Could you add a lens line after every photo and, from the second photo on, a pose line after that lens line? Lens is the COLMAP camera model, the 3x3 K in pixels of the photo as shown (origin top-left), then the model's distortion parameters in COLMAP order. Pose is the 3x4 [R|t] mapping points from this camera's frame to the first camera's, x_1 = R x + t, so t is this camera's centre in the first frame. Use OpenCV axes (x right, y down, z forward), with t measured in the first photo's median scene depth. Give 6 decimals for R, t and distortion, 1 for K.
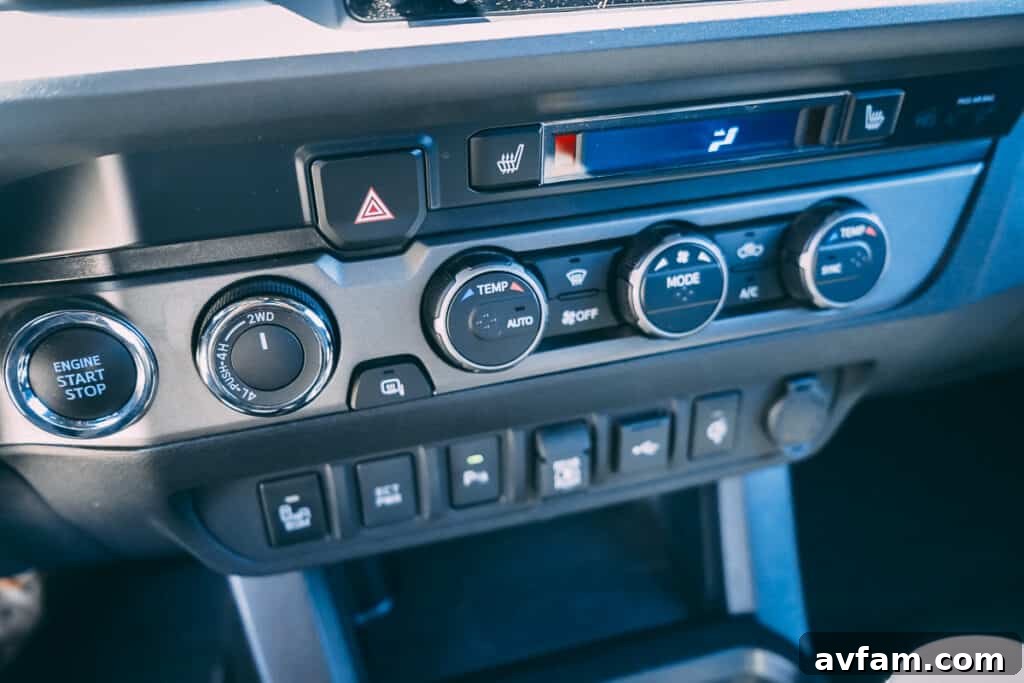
lens RADIAL K [[814.5, 0, 511.4], [0, 814.5, 345.6], [0, 0, 1]] dist [-0.008617, 0.010074]
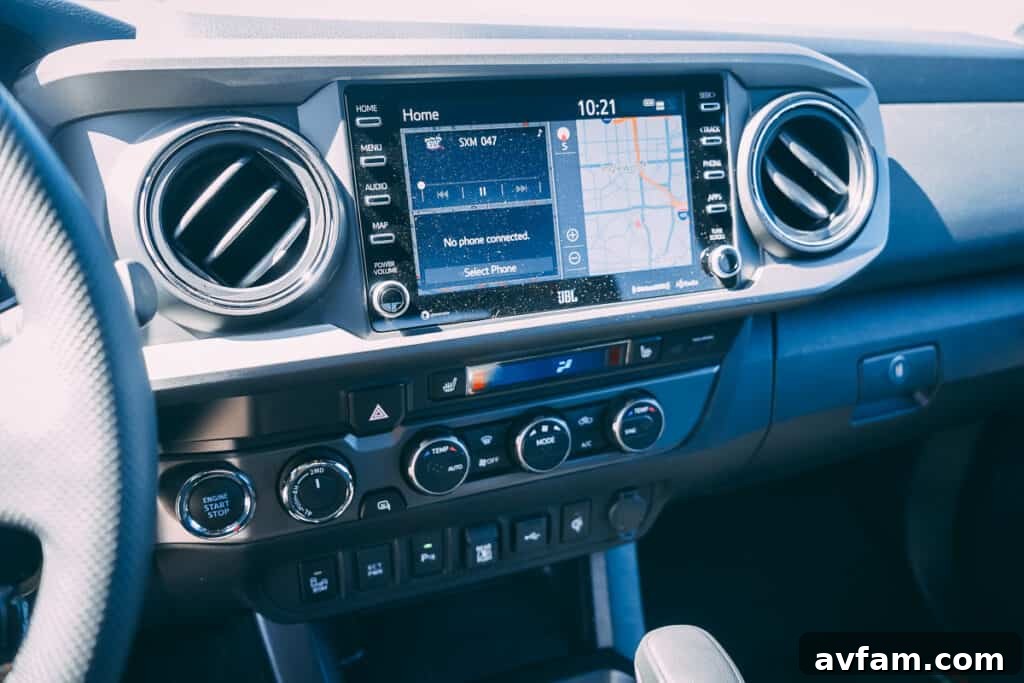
lens RADIAL K [[814.5, 0, 512.4], [0, 814.5, 349.5], [0, 0, 1]] dist [-0.008617, 0.010074]
pose [[0.996162, -0.006252, 0.087300, -0.017470], [0.015054, 0.994819, -0.100544, -0.096385], [-0.086219, 0.101473, 0.991095, -0.756469]]
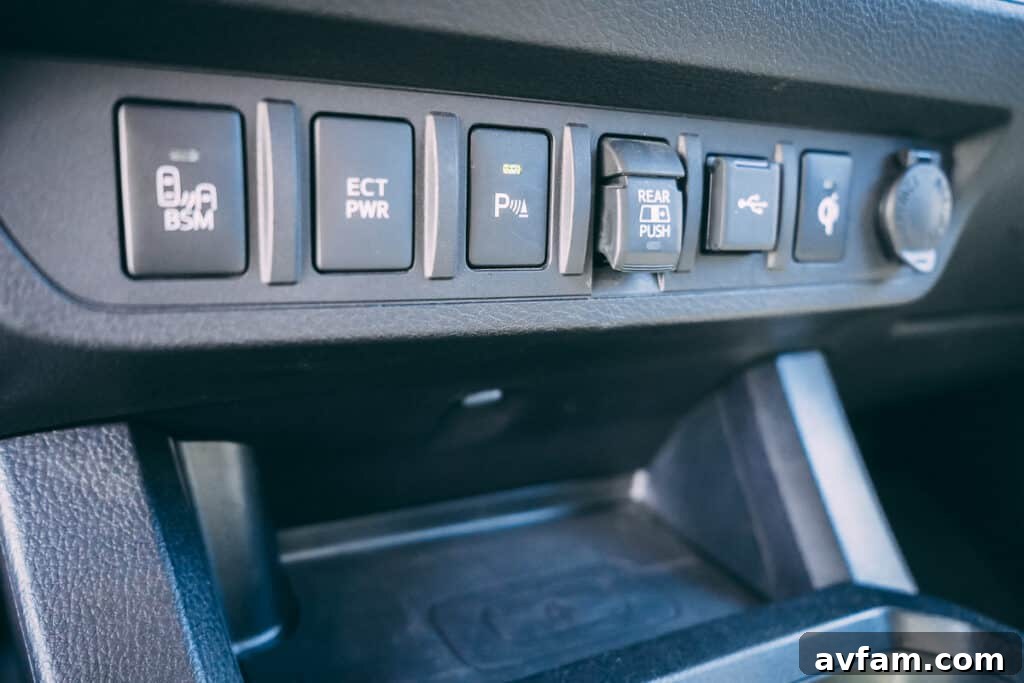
lens RADIAL K [[814.5, 0, 509.3], [0, 814.5, 343.2], [0, 0, 1]] dist [-0.008617, 0.010074]
pose [[0.973182, 0.010971, 0.229776, -0.198556], [0.061763, 0.949725, -0.306933, 0.484976], [-0.221591, 0.312893, 0.923578, 0.558611]]
